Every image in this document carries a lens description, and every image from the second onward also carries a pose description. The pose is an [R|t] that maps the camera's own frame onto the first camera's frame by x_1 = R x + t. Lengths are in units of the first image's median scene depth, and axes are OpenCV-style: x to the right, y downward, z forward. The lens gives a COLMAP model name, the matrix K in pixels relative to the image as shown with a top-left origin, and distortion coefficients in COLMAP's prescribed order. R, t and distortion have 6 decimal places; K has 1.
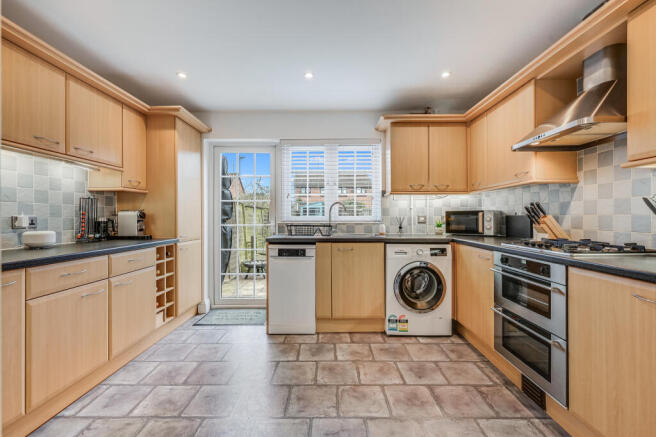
lens RADIAL K [[273.5, 0, 327.5], [0, 273.5, 215.5], [0, 0, 1]] dist [0.000533, 0.000008]
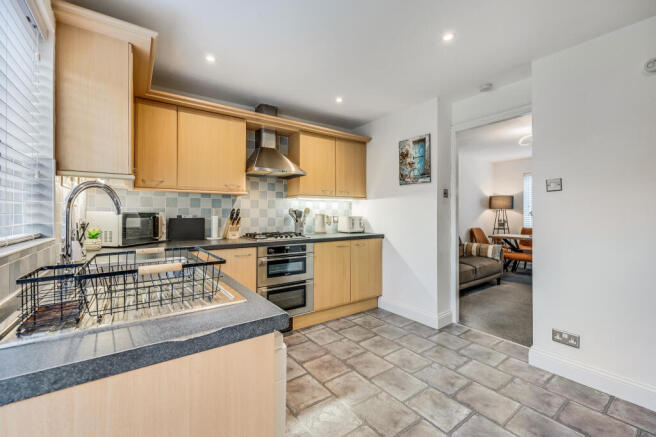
lens RADIAL K [[273.5, 0, 327.5], [0, 273.5, 216.6], [0, 0, 1]] dist [0.000533, 0.000008]
pose [[-0.583713, -0.007087, 0.811929, -0.736780], [-0.001627, 0.999970, 0.007558, -0.025076], [-0.811959, 0.003091, -0.583707, 1.790905]]
